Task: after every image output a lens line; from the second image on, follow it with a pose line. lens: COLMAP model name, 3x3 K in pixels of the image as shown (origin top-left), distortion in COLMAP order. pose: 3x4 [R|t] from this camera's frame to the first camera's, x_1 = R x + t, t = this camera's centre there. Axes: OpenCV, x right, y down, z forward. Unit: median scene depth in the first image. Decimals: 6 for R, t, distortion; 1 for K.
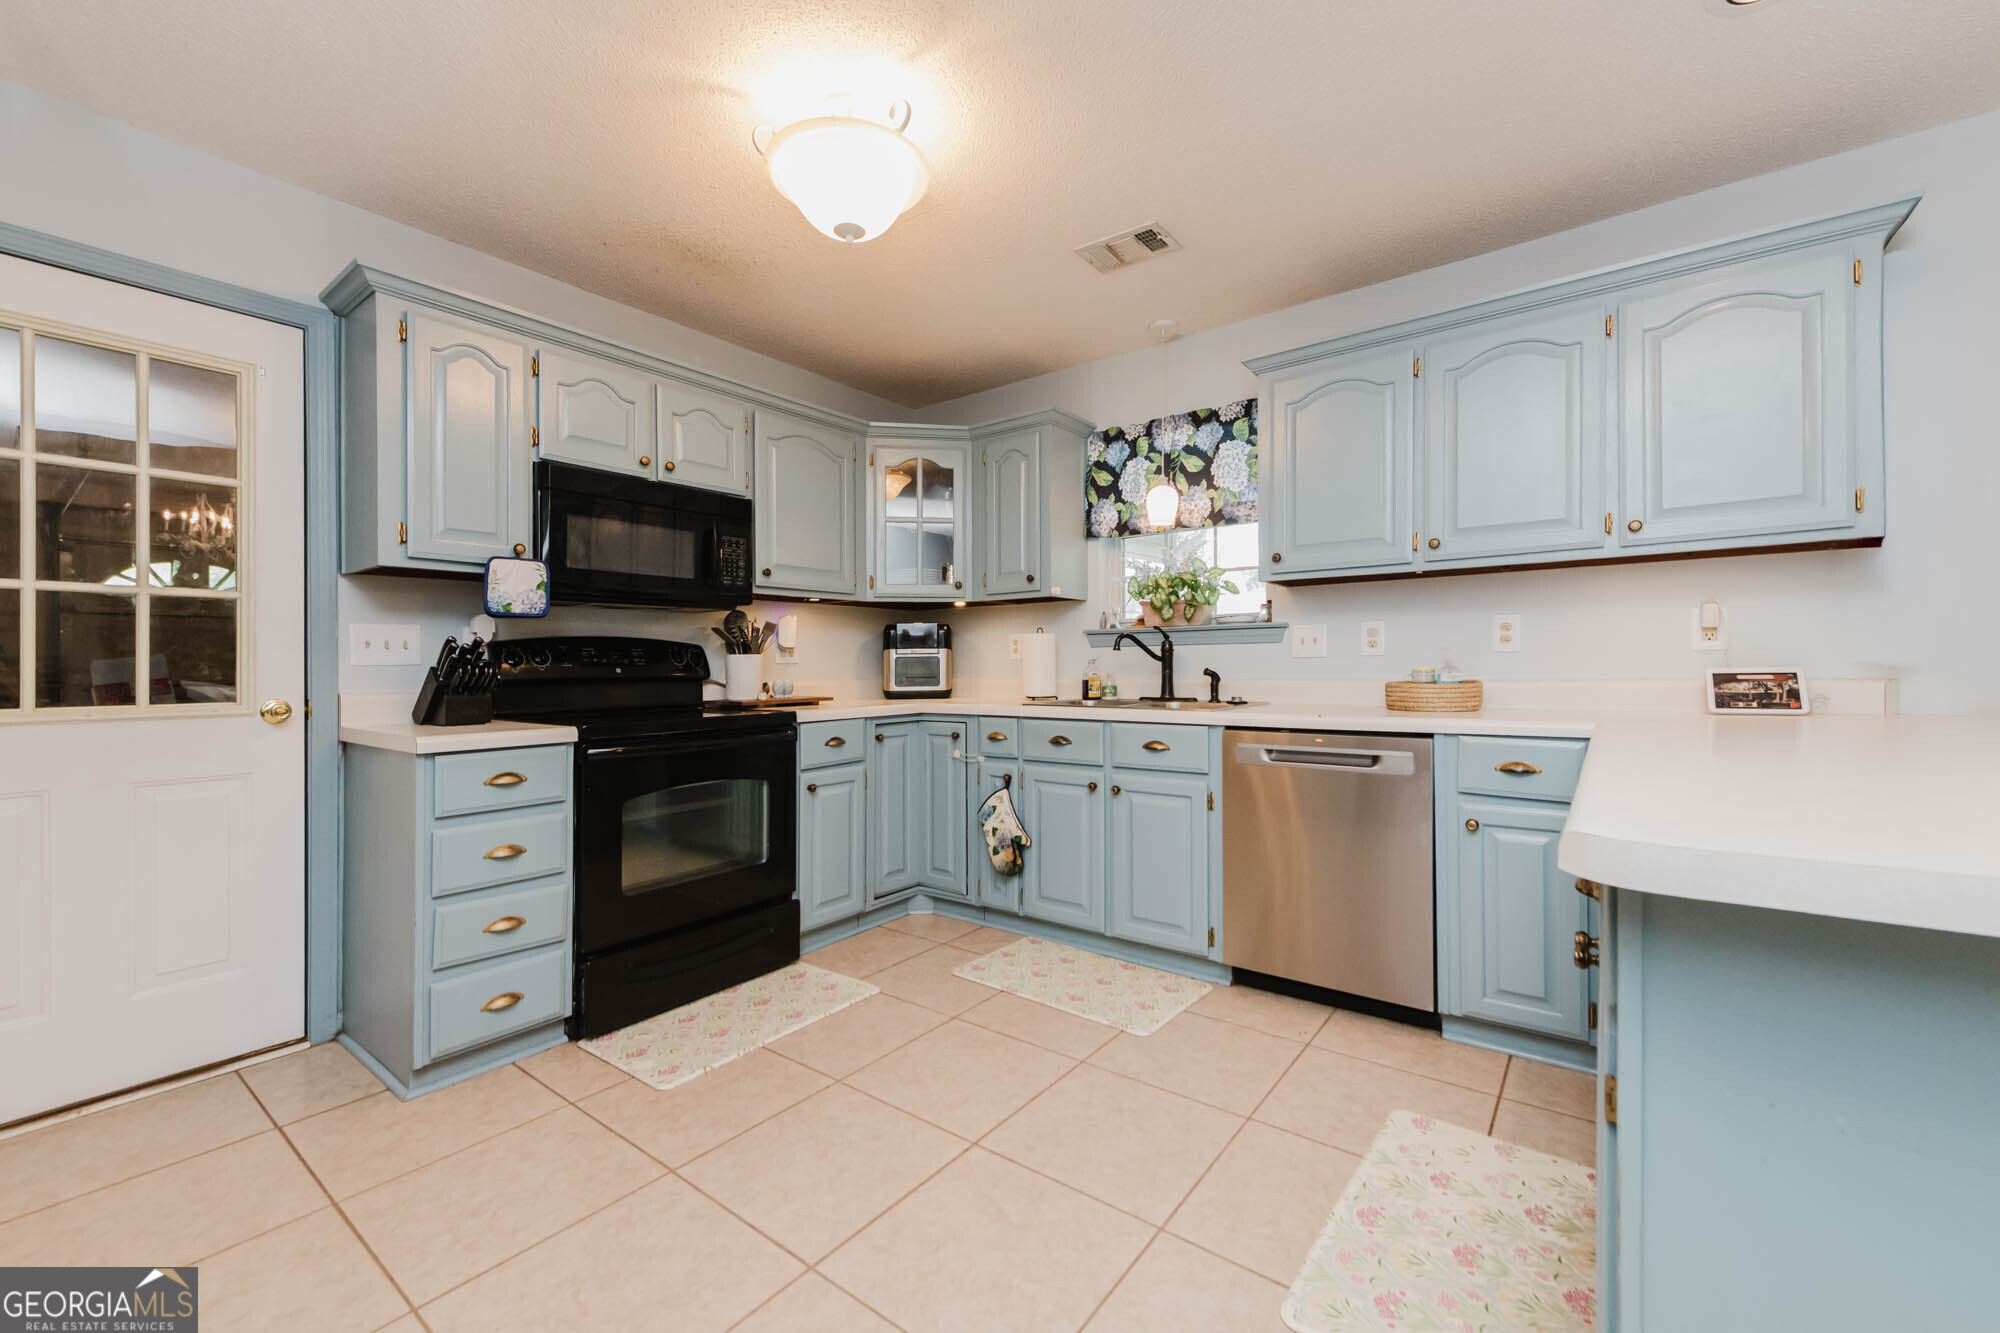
lens RADIAL K [[794.0, 0, 994.4], [0, 794.0, 659.3], [0, 0, 1]] dist [0.000393, -0.002662]
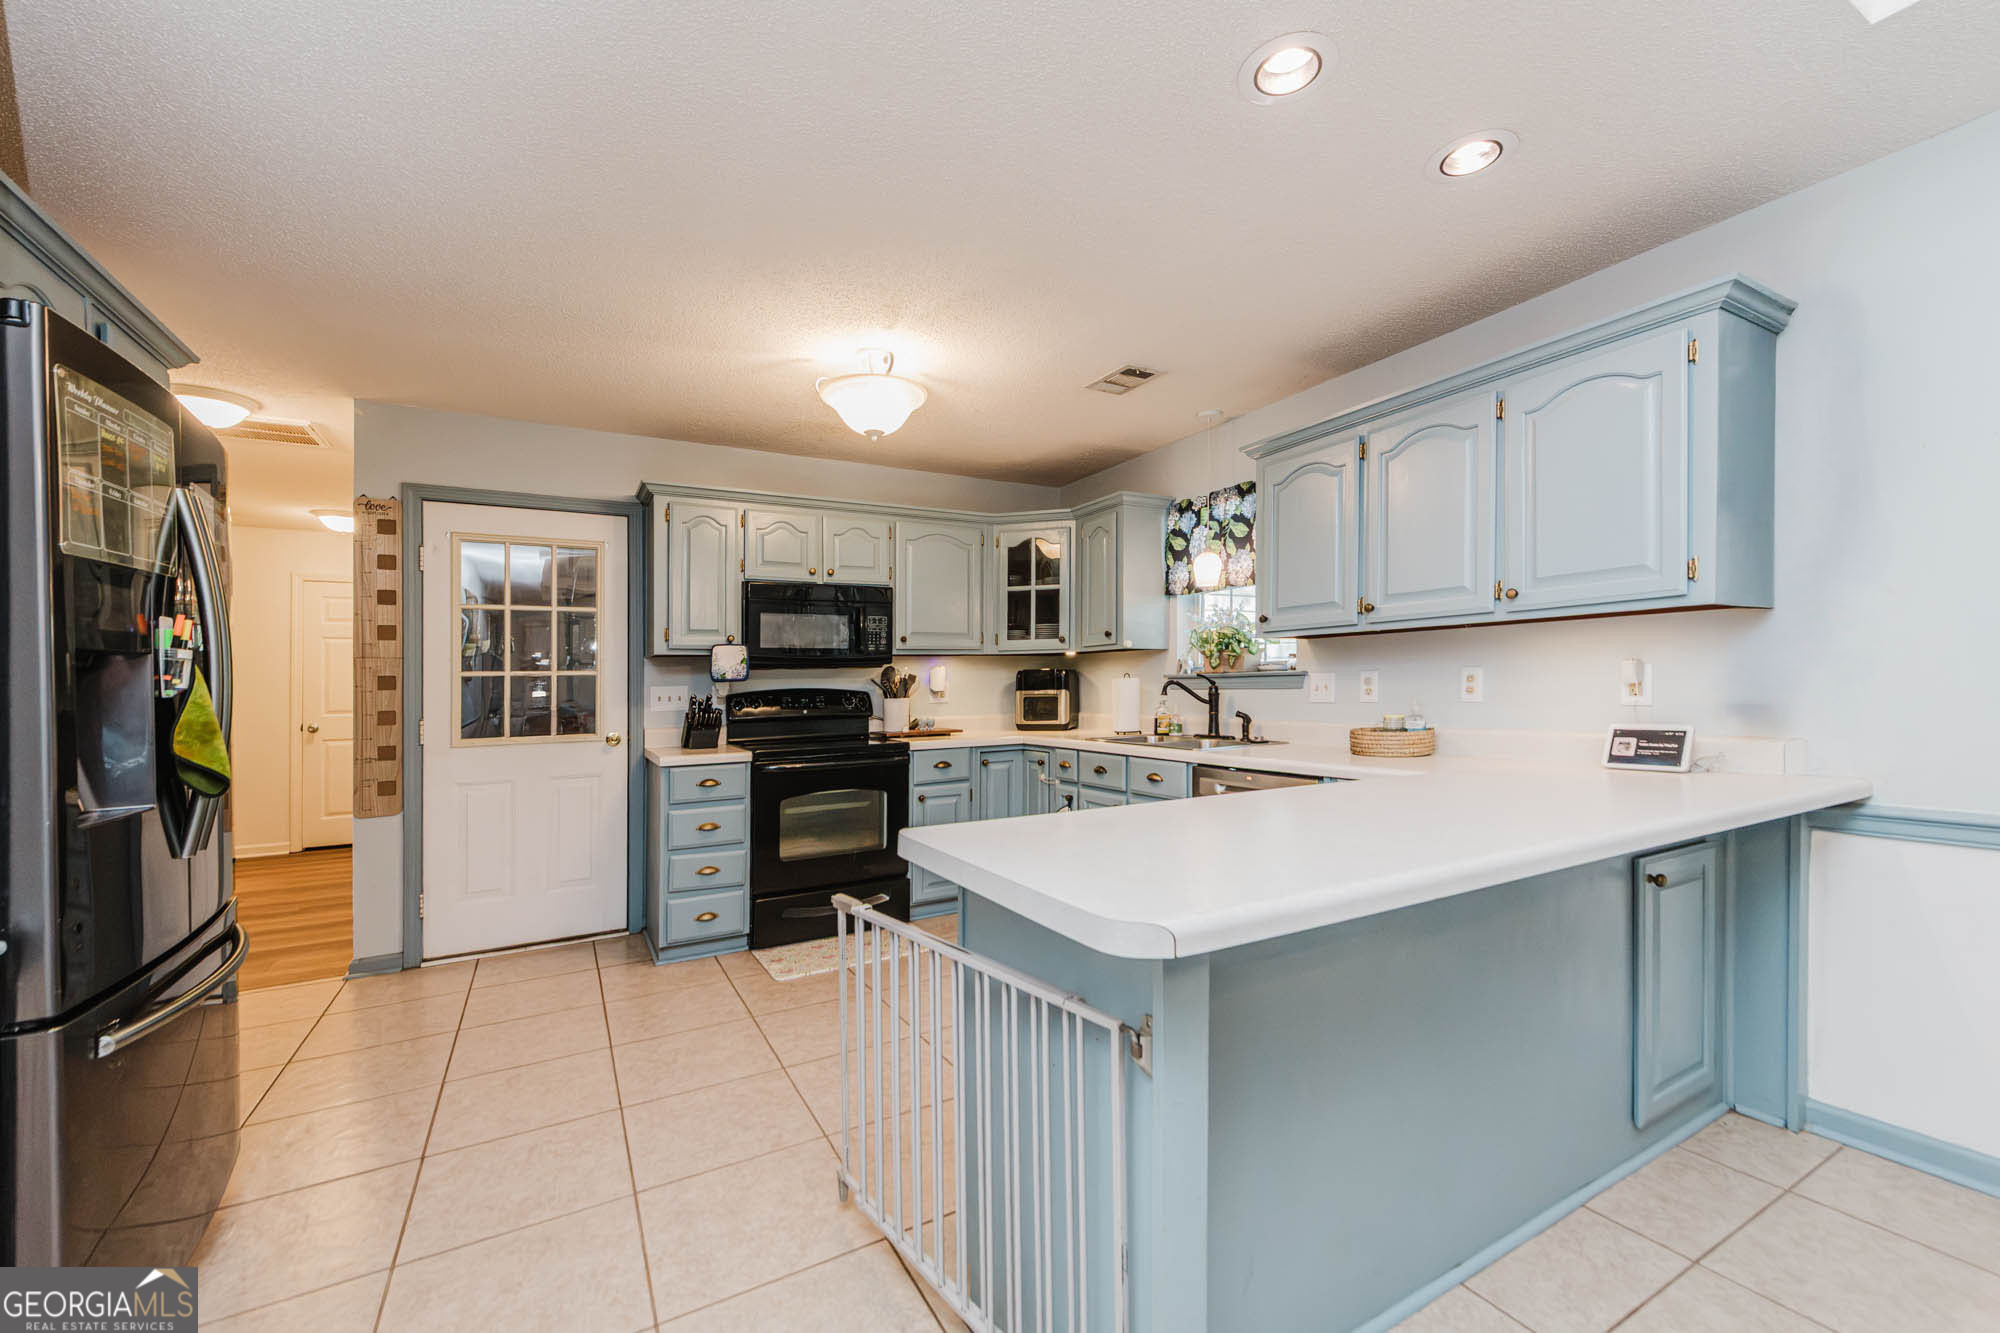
lens RADIAL K [[794.0, 0, 994.4], [0, 794.0, 659.3], [0, 0, 1]] dist [0.000393, -0.002662]
pose [[0.917344, -0.020036, -0.397591, 0.405306], [0.012553, 0.999692, -0.021415, -0.043697], [0.397898, 0.014654, 0.917313, -0.197021]]
